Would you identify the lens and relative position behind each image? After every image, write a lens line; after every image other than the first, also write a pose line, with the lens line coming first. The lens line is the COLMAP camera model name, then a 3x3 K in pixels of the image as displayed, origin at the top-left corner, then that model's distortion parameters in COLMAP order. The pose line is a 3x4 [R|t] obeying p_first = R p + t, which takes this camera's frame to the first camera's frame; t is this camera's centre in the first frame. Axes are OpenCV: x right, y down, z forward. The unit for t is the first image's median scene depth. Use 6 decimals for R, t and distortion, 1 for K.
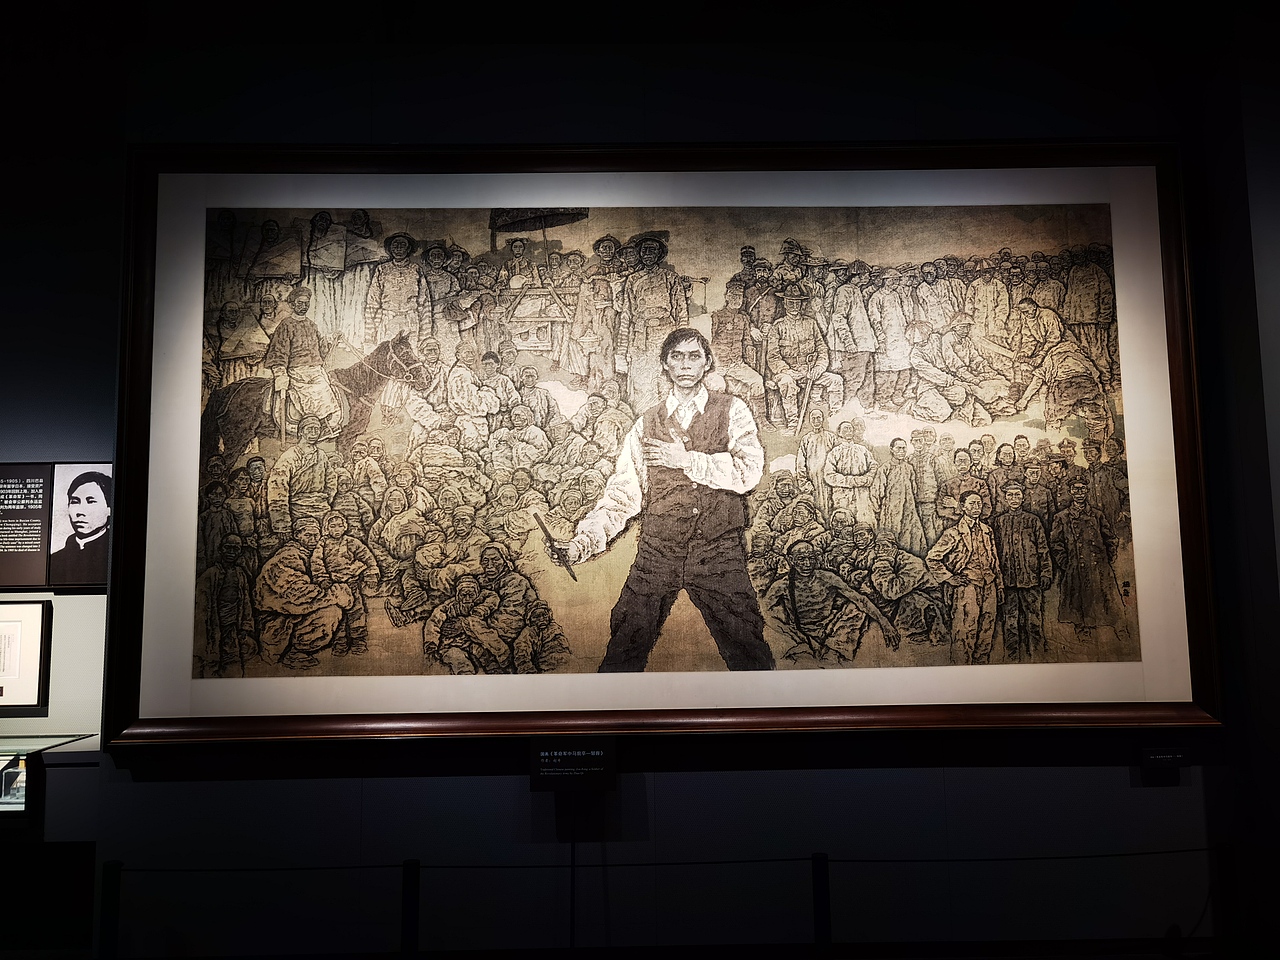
lens RADIAL K [[1018.7, 0, 641.2], [0, 1018.7, 475.3], [0, 0, 1]] dist [0.006253, 0.014235]
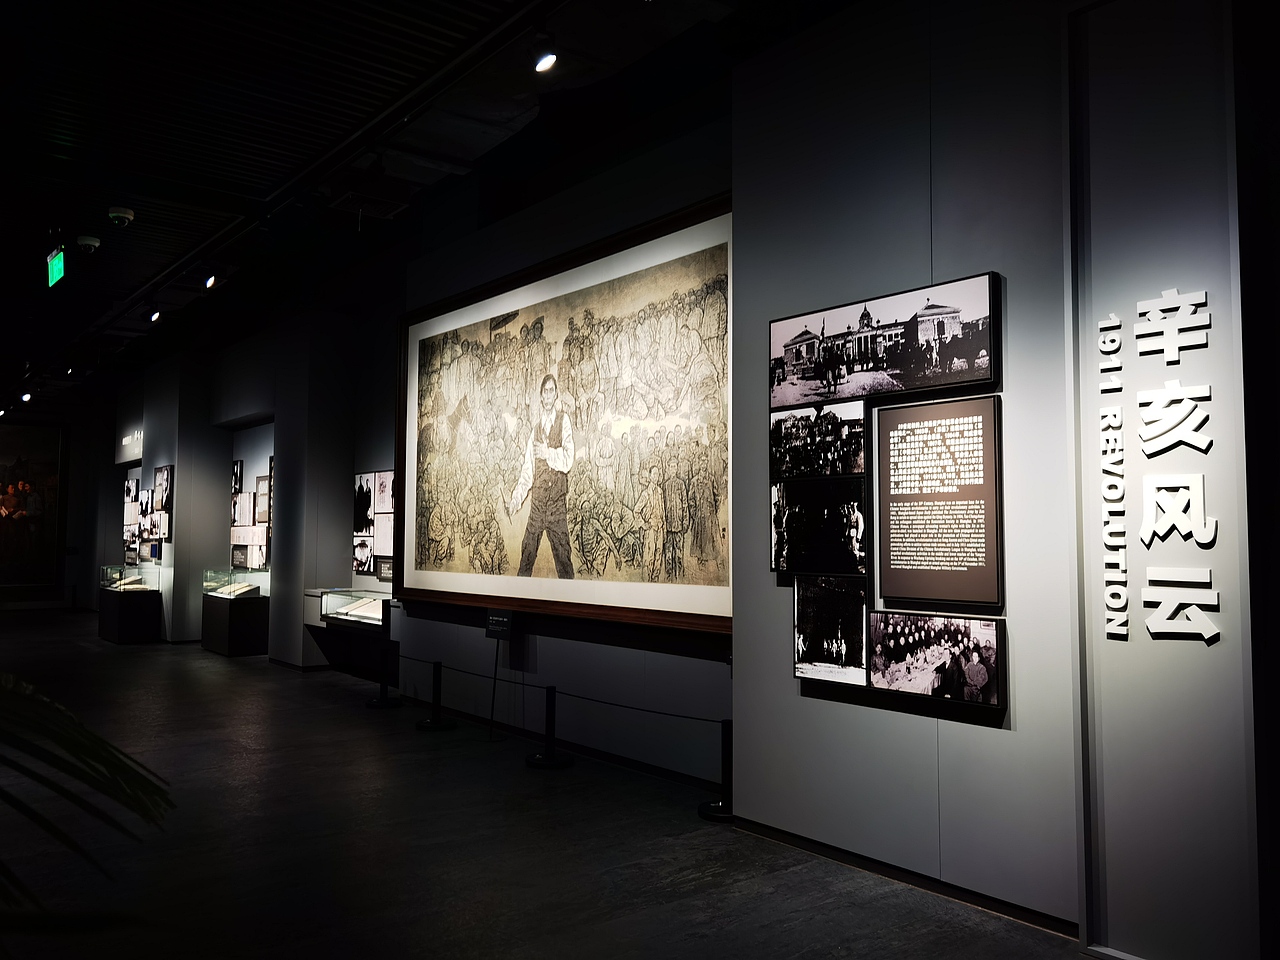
lens RADIAL K [[1018.7, 0, 639.9], [0, 1018.7, 486.0], [0, 0, 1]] dist [0.006253, 0.014235]
pose [[0.614848, -0.023712, -0.788289, 1.456109], [0.072346, 0.997029, 0.026437, 0.004598], [0.785320, -0.073284, 0.614737, 0.083147]]
